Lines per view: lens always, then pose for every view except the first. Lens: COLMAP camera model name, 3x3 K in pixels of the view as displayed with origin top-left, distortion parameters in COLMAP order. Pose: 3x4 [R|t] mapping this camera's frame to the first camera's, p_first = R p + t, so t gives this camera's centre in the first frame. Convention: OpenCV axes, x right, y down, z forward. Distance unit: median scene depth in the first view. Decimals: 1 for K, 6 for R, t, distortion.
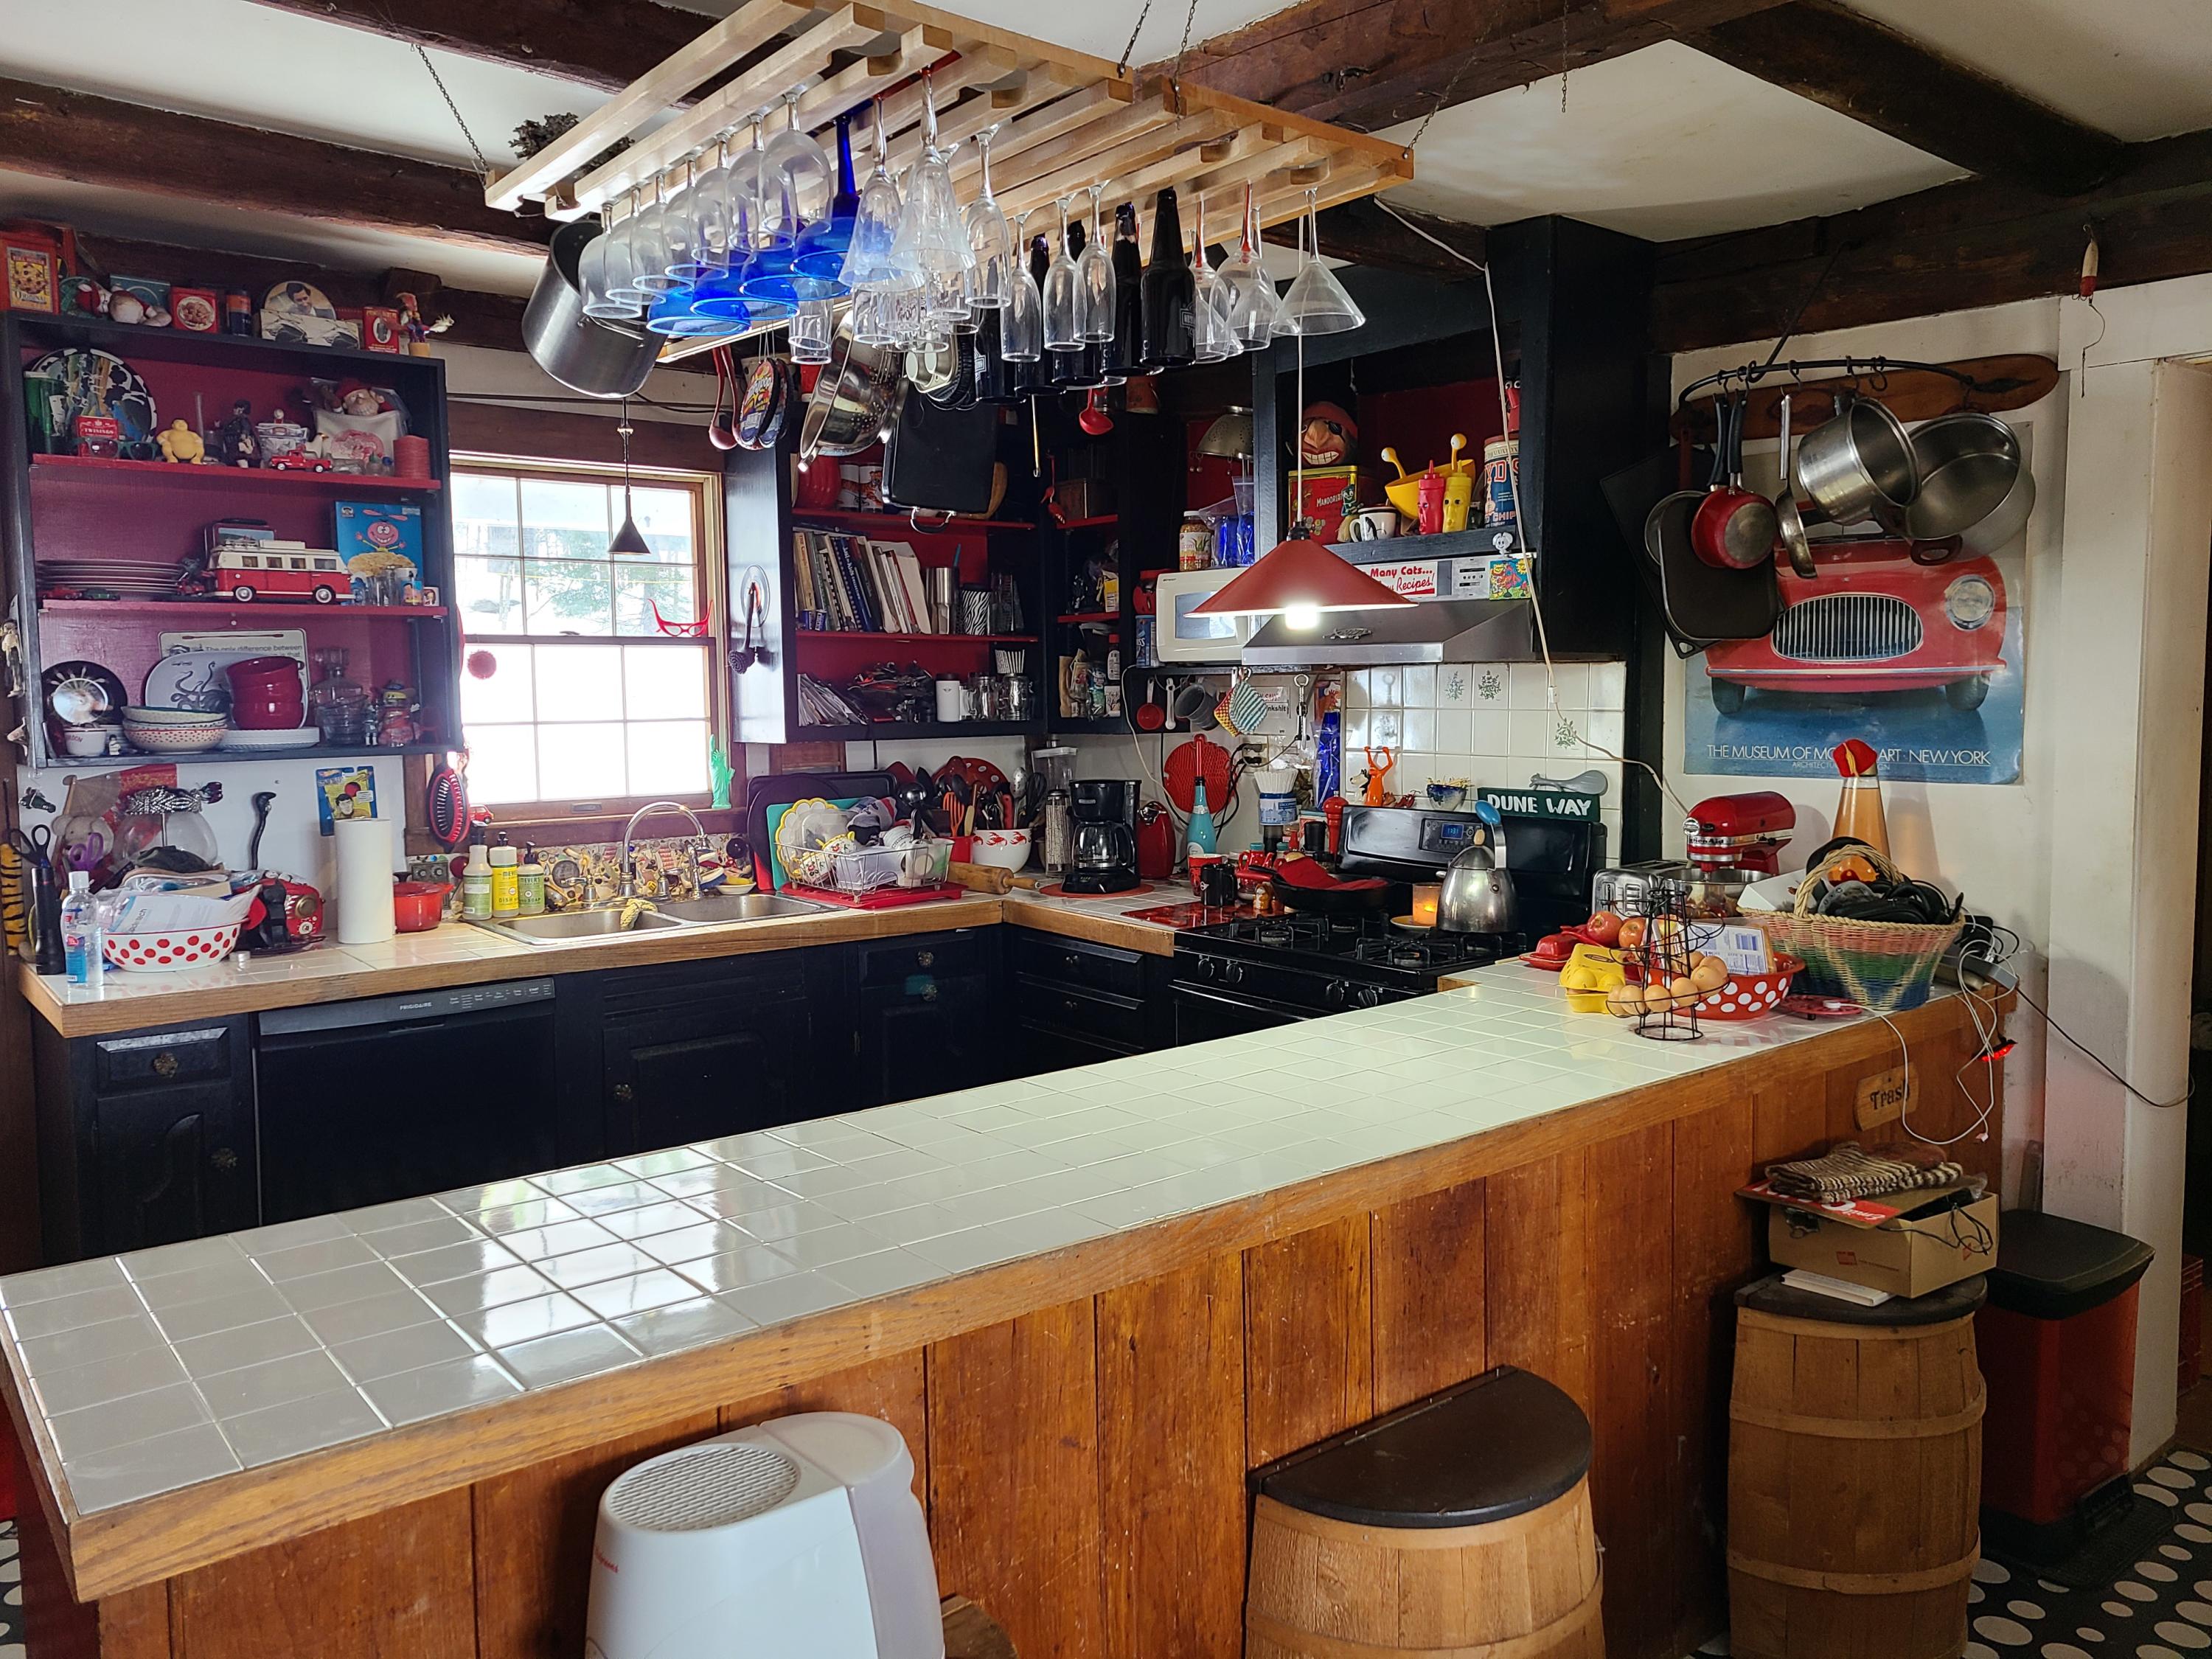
lens RADIAL K [[1646.1, 0, 1109.3], [0, 1646.1, 822.4], [0, 0, 1]] dist [0.044825, 0.000148]
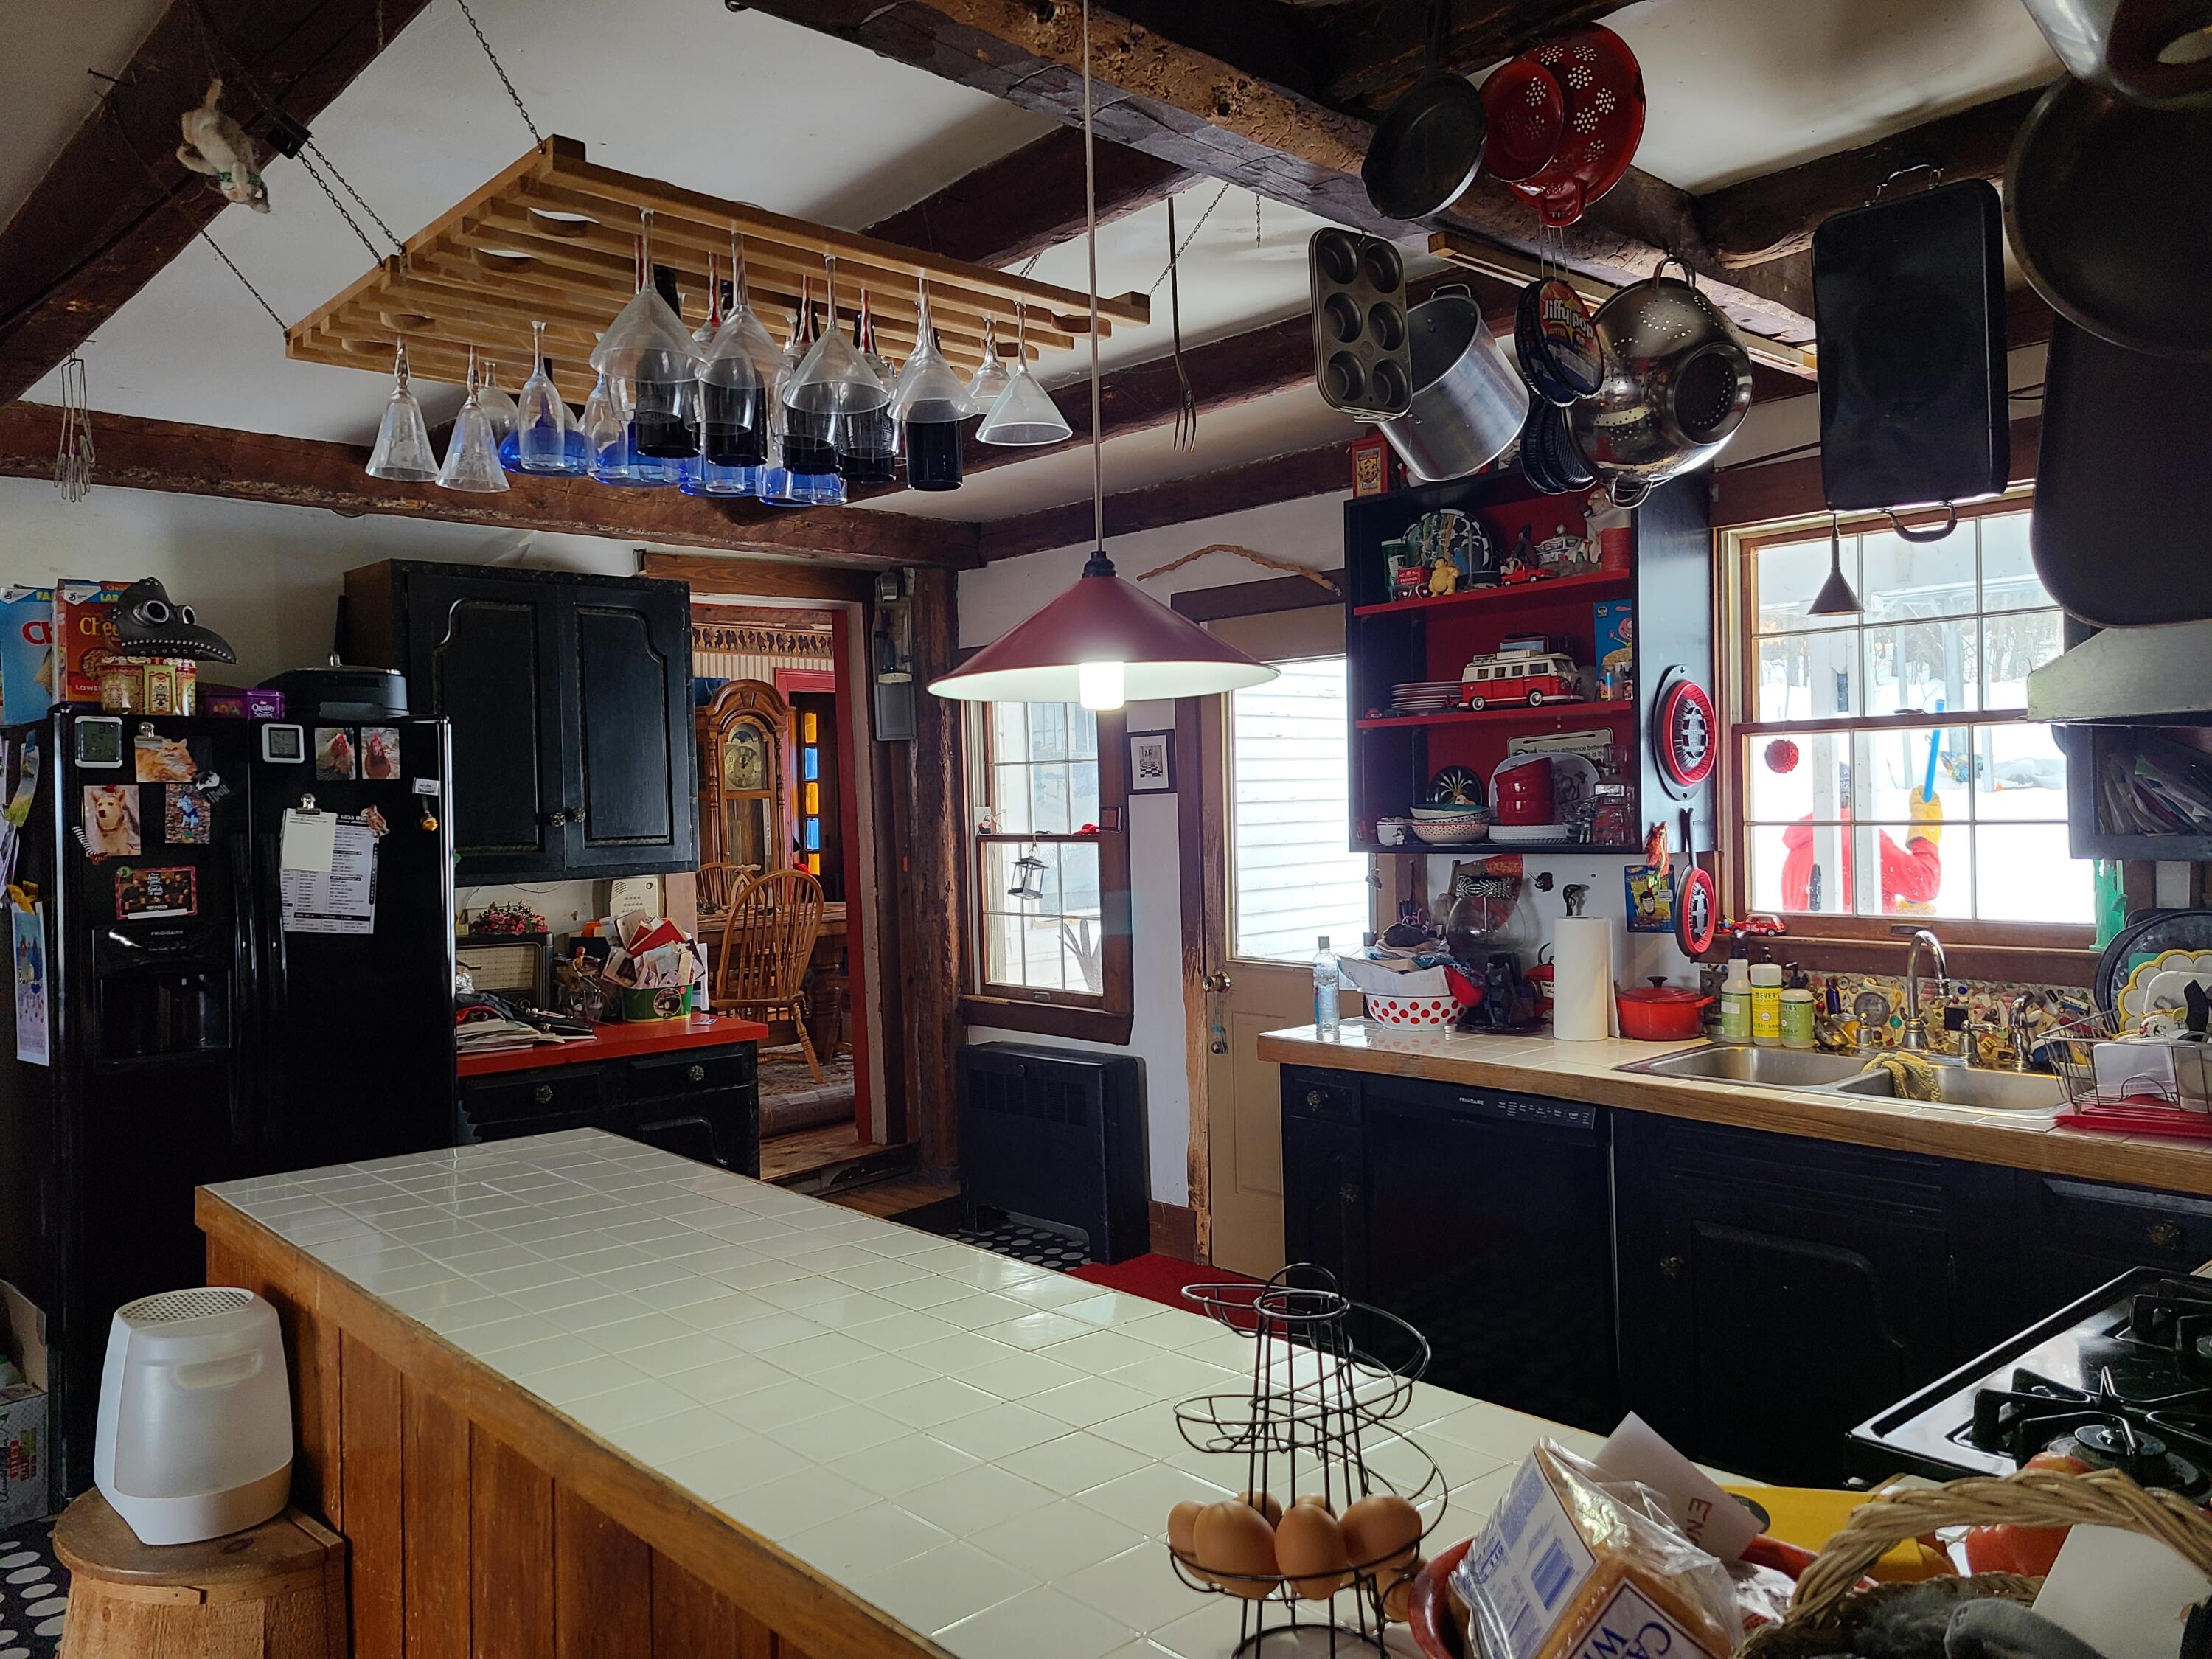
lens RADIAL K [[1646.1, 0, 1109.3], [0, 1646.1, 822.4], [0, 0, 1]] dist [0.044825, 0.000148]
pose [[0.063076, 0.019978, -0.997809, 0.523629], [-0.065036, 0.997757, 0.015866, -0.055529], [0.995887, 0.063893, 0.064234, 0.642931]]
